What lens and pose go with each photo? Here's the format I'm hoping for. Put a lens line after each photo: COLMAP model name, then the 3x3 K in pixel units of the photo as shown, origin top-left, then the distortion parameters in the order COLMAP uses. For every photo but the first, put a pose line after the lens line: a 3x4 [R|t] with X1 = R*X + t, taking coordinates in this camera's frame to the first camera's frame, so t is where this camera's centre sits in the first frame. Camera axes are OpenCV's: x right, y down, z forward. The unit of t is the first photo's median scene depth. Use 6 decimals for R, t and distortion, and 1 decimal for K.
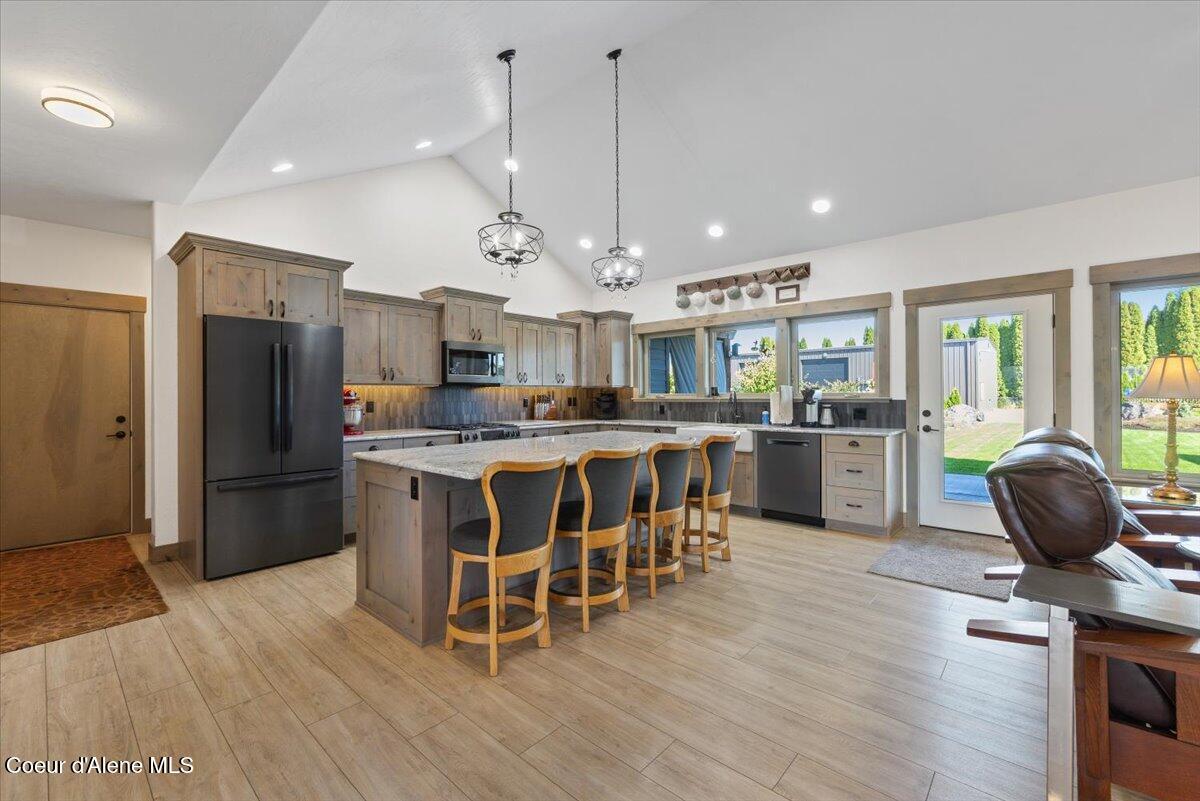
lens RADIAL K [[512.0, 0, 575.8], [0, 512.0, 397.4], [0, 0, 1]] dist [0.000476, 0.000019]
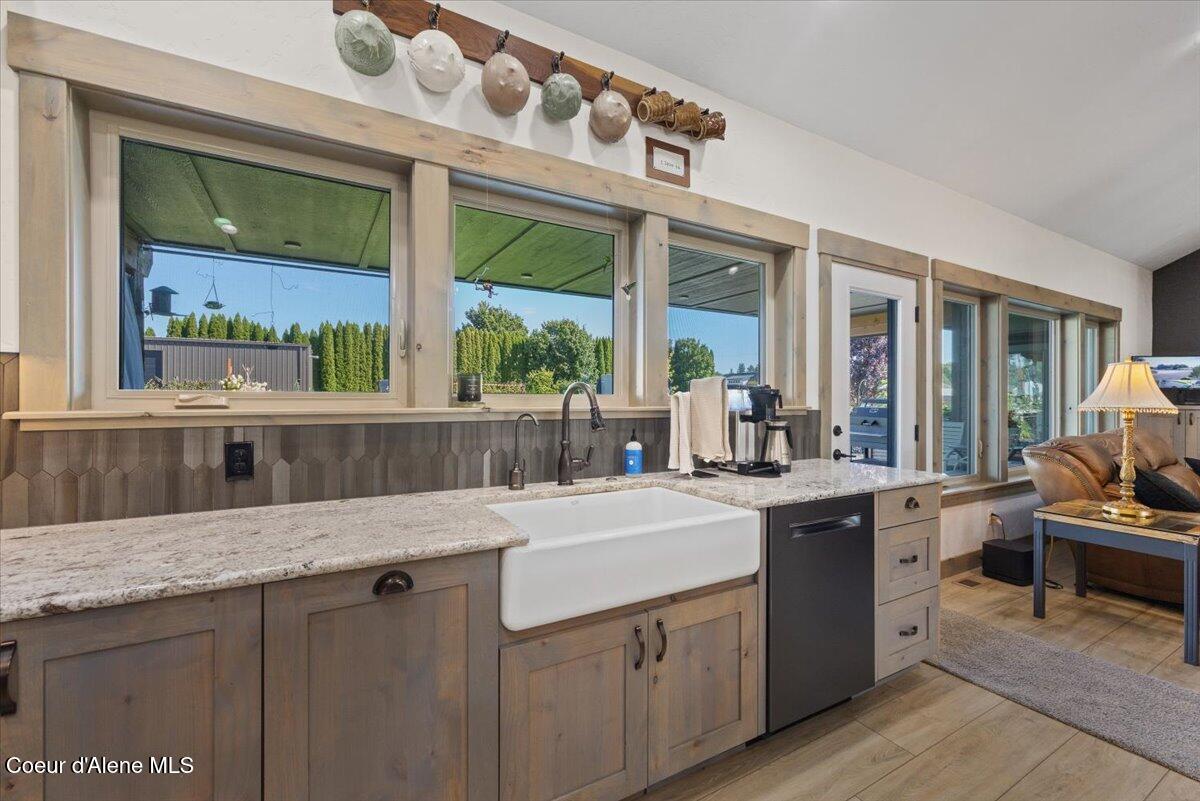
lens RADIAL K [[490.0, 0, 587.1], [0, 490.0, 401.1], [0, 0, 1]] dist [0.000923, -0.000126]
pose [[0.303563, 0.001073, 0.952811, 0.006791], [-0.002387, 0.999997, -0.000366, -0.004140], [-0.952808, -0.002163, 0.303565, 0.937446]]
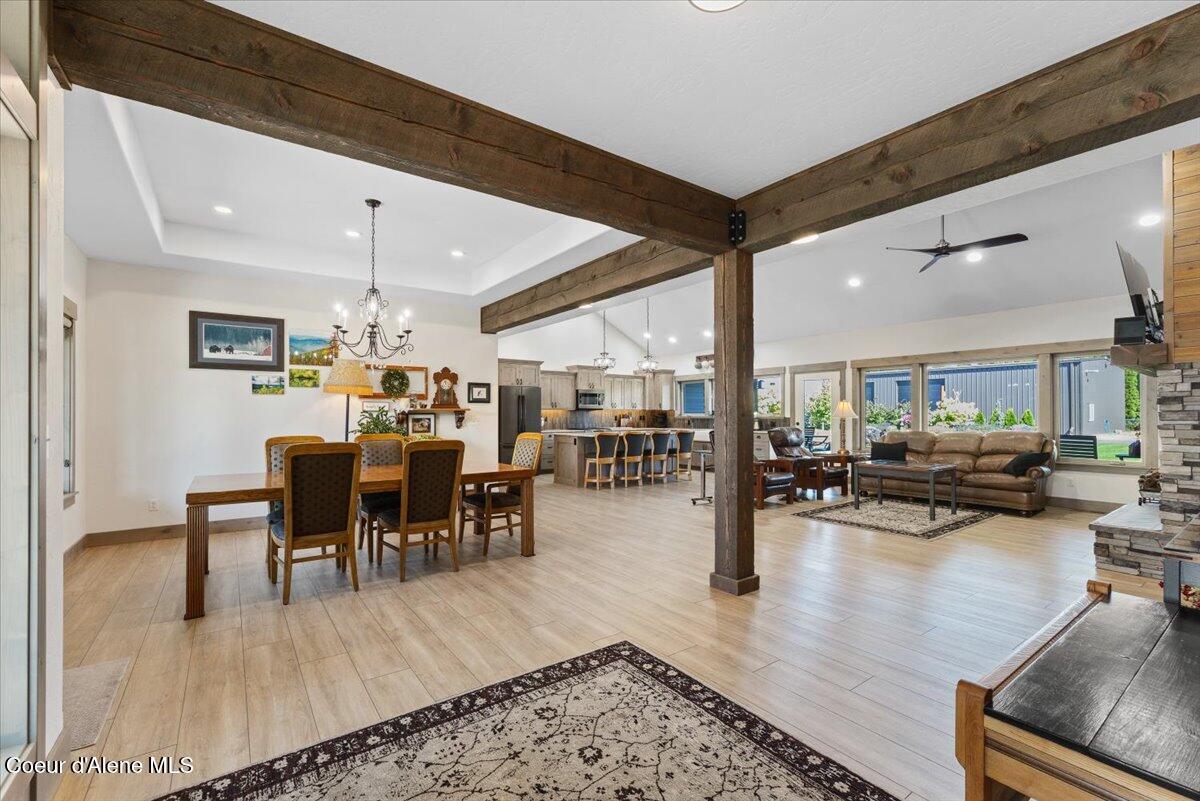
lens RADIAL K [[515.0, 0, 580.1], [0, 515.0, 413.4], [0, 0, 1]] dist [-0.000853, -0.000059]
pose [[0.979340, 0.004793, -0.202164, 0.191104], [-0.005811, 0.999973, -0.004444, 0.002115], [0.202137, 0.005527, 0.979342, -1.098314]]
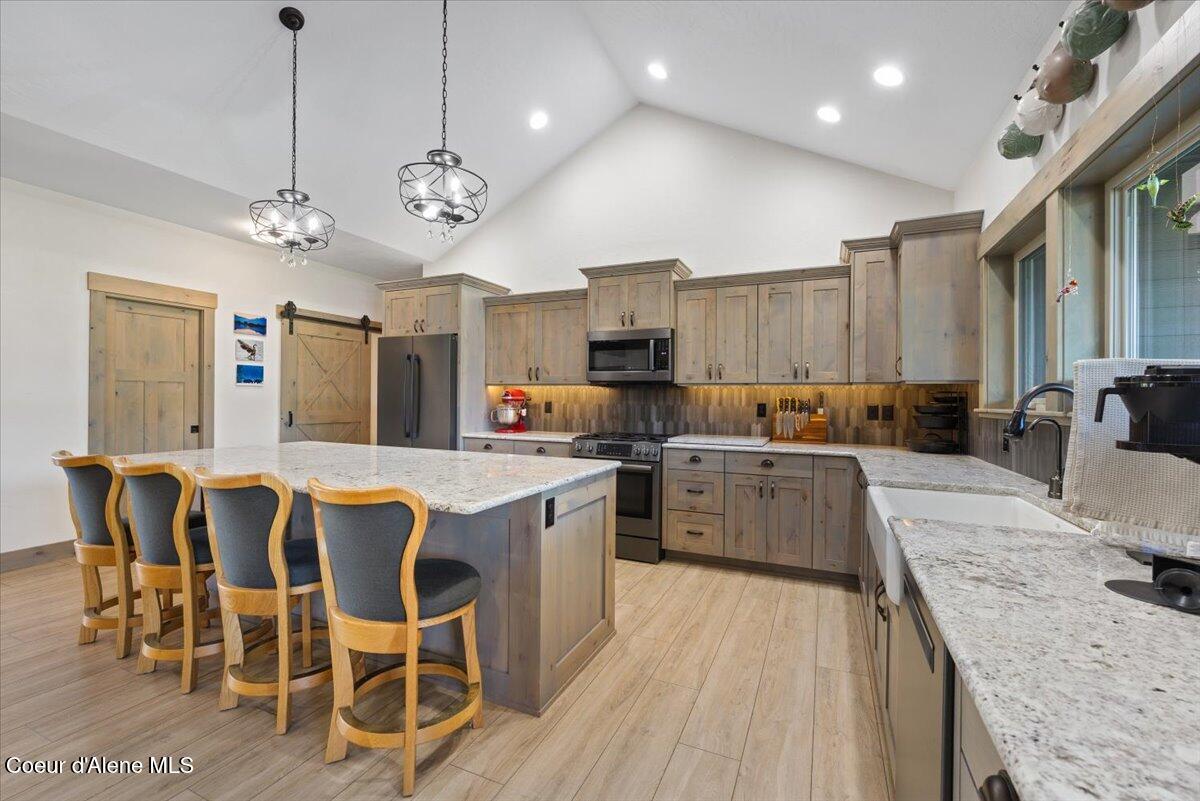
lens RADIAL K [[493.0, 0, 604.6], [0, 493.0, 395.9], [0, 0, 1]] dist [-0.001605, -0.000012]
pose [[0.333508, 0.006964, -0.942721, 0.493935], [-0.015622, 0.999876, 0.001860, -0.006832], [0.942618, 0.014107, 0.333576, 0.714669]]
